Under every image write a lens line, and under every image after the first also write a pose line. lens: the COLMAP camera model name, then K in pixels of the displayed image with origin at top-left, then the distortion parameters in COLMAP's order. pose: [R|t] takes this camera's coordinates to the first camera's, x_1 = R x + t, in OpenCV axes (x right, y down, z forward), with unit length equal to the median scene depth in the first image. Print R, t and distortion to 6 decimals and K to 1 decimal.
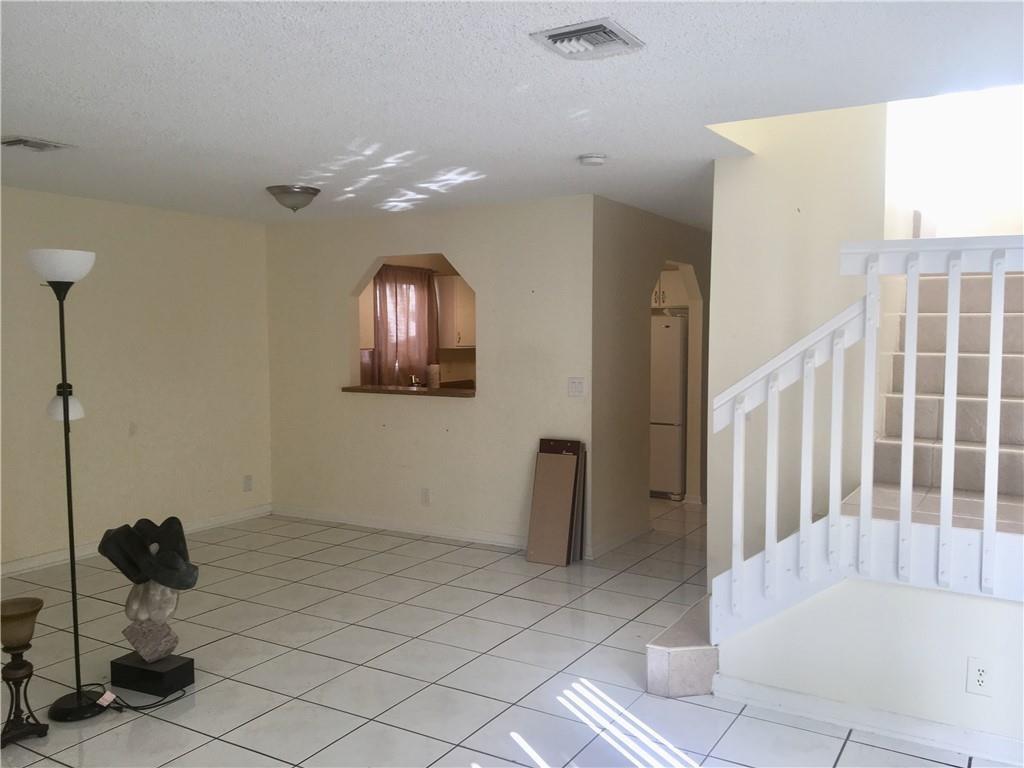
lens RADIAL K [[874.6, 0, 512.0], [0, 874.6, 384.0], [0, 0, 1]] dist [0.001183, 0.000220]
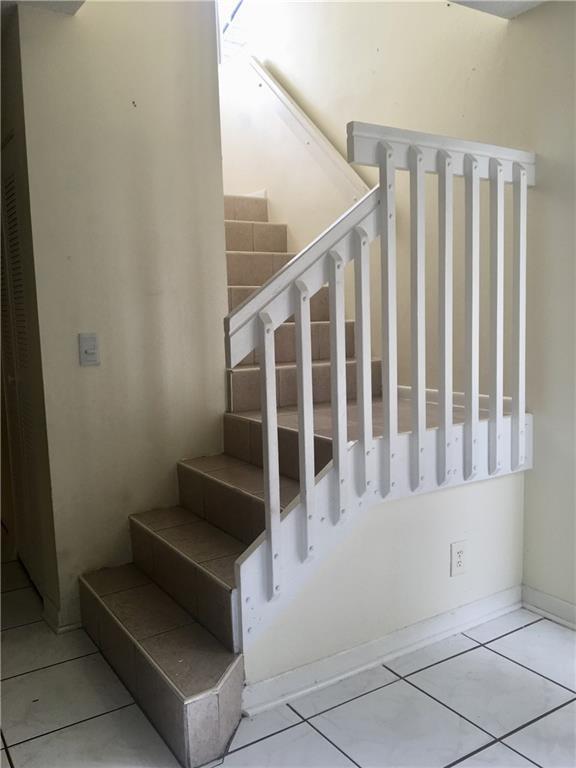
lens RADIAL K [[655.9, 0, 288.0], [0, 655.9, 384.0], [0, 0, 1]] dist [0.001183, 0.000220]
pose [[0.453995, -0.110790, 0.884089, -0.220158], [0.099618, 0.992330, 0.073198, 0.035295], [-0.885418, 0.054840, 0.461550, 0.695447]]
